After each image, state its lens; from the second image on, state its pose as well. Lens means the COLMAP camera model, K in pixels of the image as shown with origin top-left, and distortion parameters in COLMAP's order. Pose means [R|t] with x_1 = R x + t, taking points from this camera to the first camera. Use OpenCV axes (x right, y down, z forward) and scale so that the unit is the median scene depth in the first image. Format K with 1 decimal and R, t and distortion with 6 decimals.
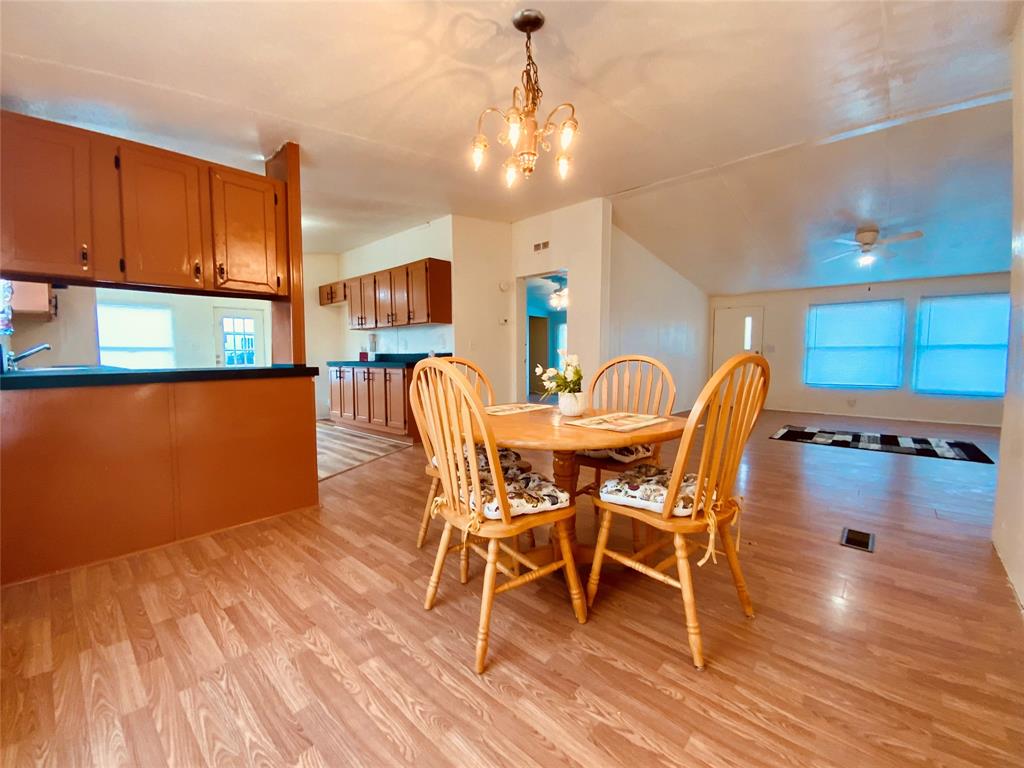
lens RADIAL K [[422.1, 0, 512.0], [0, 422.1, 384.0], [0, 0, 1]] dist [-0.011766, -0.000038]
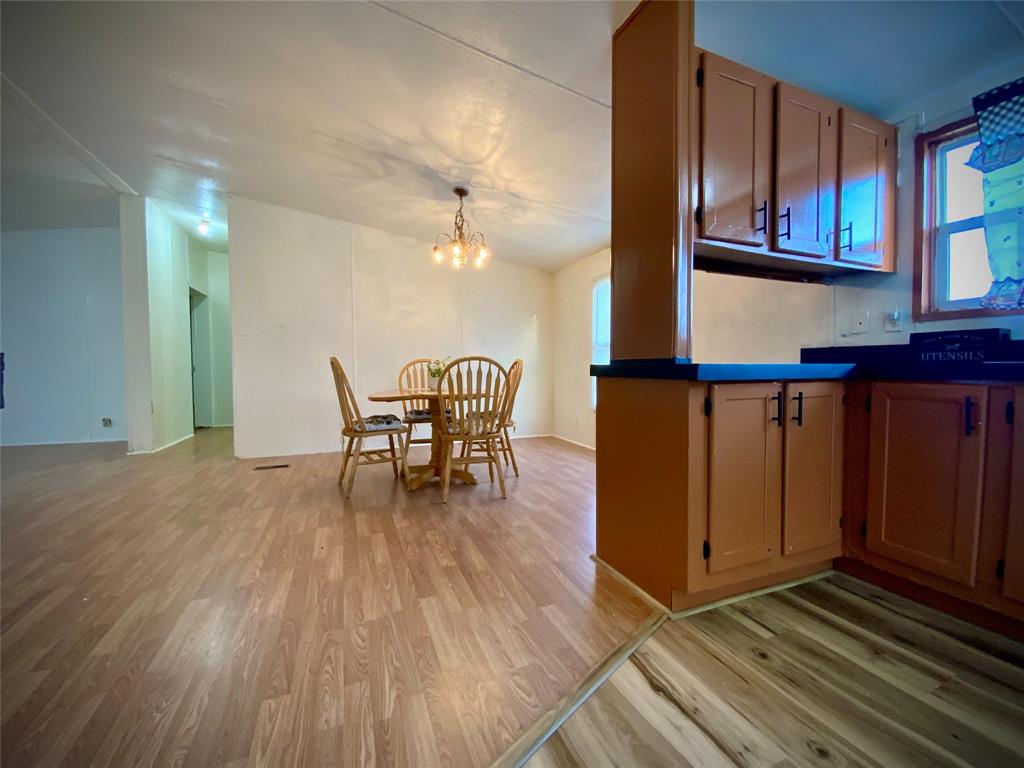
lens RADIAL K [[422.1, 0, 512.0], [0, 422.1, 384.0], [0, 0, 1]] dist [-0.011766, -0.000038]
pose [[-0.901211, -0.011550, 0.433227, -0.748306], [0.032624, 0.995000, 0.094394, -0.101366], [-0.432152, 0.099202, -0.896328, 1.964187]]
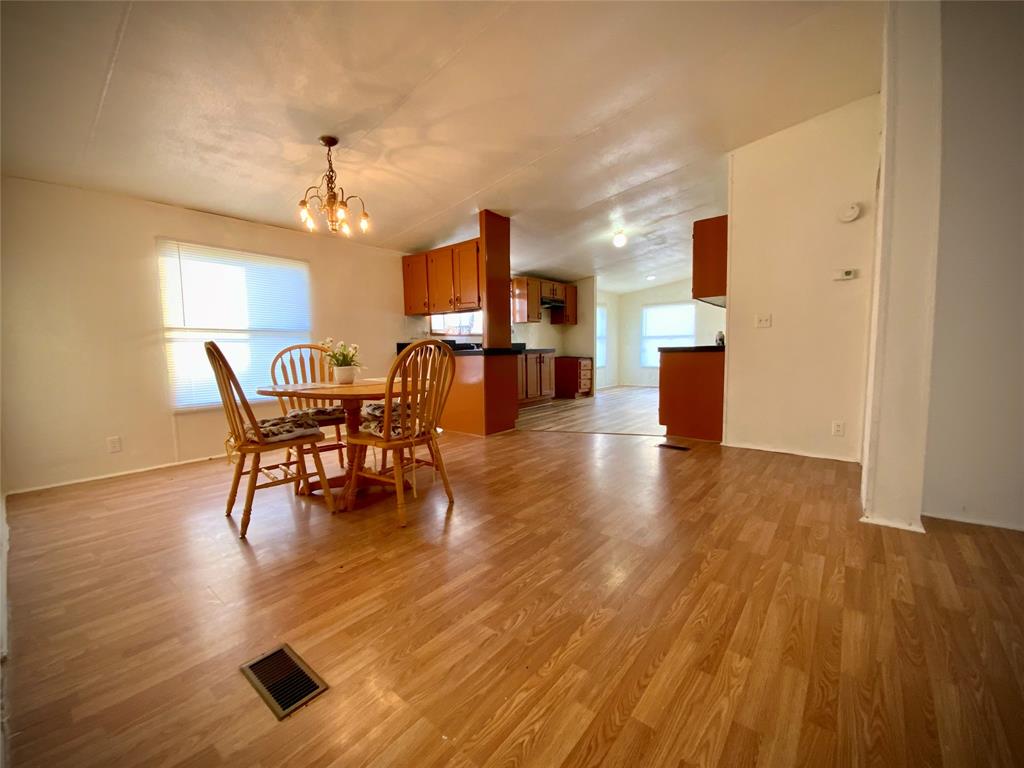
lens RADIAL K [[422.1, 0, 512.0], [0, 422.1, 384.0], [0, 0, 1]] dist [-0.011766, -0.000038]
pose [[0.061745, 0.085361, -0.994435, 1.273597], [-0.050182, 0.995341, 0.082323, -0.064777], [0.996830, 0.044820, 0.065741, 1.170633]]
